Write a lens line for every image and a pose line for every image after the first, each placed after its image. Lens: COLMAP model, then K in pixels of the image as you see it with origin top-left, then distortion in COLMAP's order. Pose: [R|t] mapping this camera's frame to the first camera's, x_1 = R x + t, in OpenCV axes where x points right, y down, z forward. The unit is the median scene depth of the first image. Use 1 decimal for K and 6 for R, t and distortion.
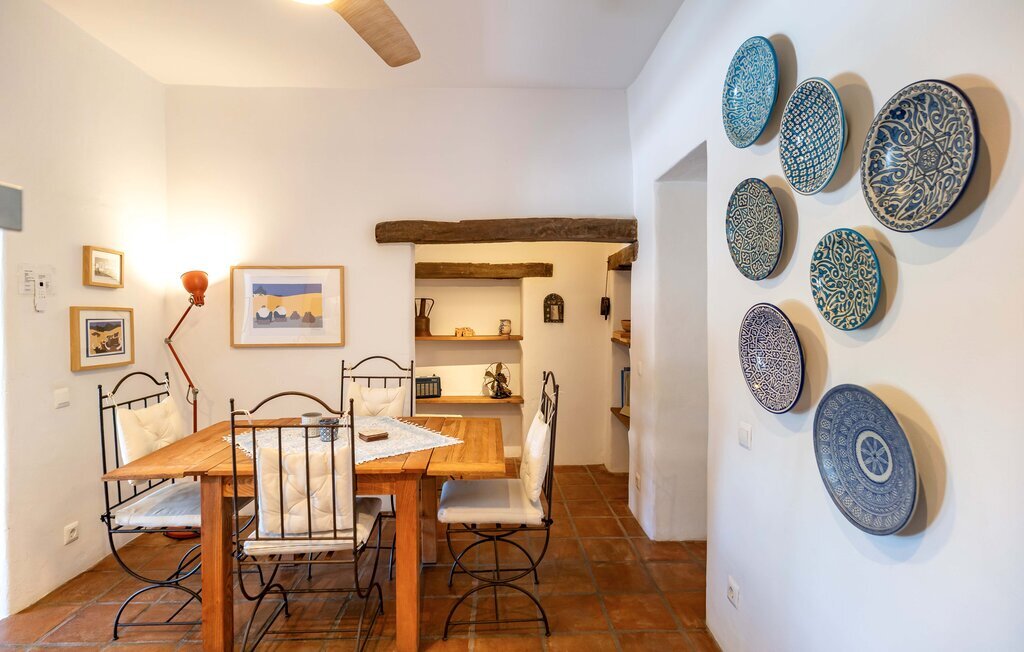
lens RADIAL K [[541.0, 0, 516.6], [0, 541.0, 316.8], [0, 0, 1]] dist [-0.009095, 0.000702]
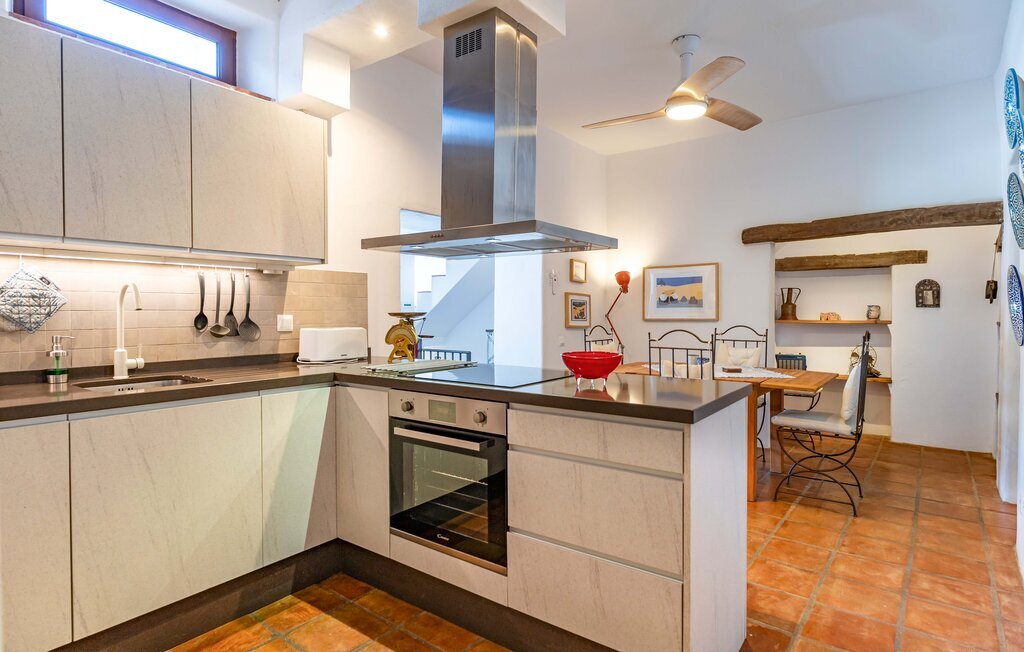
lens RADIAL K [[541.0, 0, 516.6], [0, 541.0, 316.8], [0, 0, 1]] dist [-0.009095, 0.000702]
pose [[0.767083, 0.002835, -0.641541, 0.170309], [-0.009125, 0.999937, -0.006493, 0.057293], [0.641482, 0.010835, 0.767061, -0.386193]]
